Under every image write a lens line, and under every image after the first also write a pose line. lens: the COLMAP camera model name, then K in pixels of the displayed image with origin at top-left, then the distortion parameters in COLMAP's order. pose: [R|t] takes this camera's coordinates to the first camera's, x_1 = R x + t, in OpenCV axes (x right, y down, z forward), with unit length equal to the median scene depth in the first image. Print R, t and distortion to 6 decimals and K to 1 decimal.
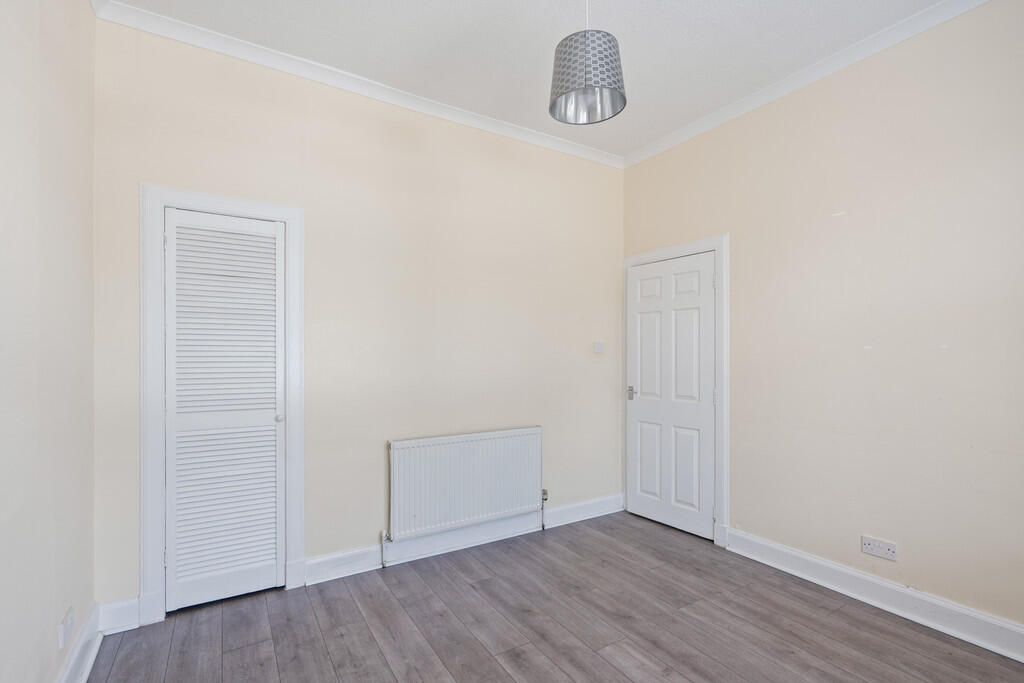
lens RADIAL K [[471.5, 0, 513.8], [0, 471.5, 348.7], [0, 0, 1]] dist [-0.001100, -0.000032]
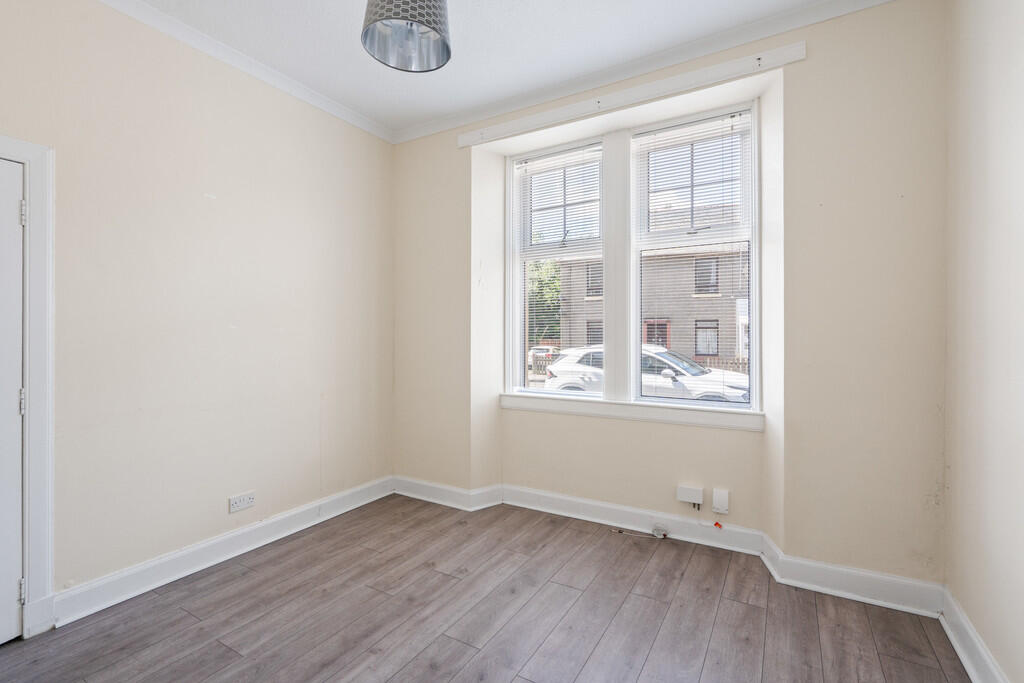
lens RADIAL K [[471.5, 0, 513.2], [0, 471.5, 338.8], [0, 0, 1]] dist [-0.001100, -0.000032]
pose [[-0.470401, 0.002080, 0.882451, -0.548969], [-0.007048, 0.999956, -0.006114, 0.037339], [-0.882425, -0.009095, -0.470366, 0.998035]]
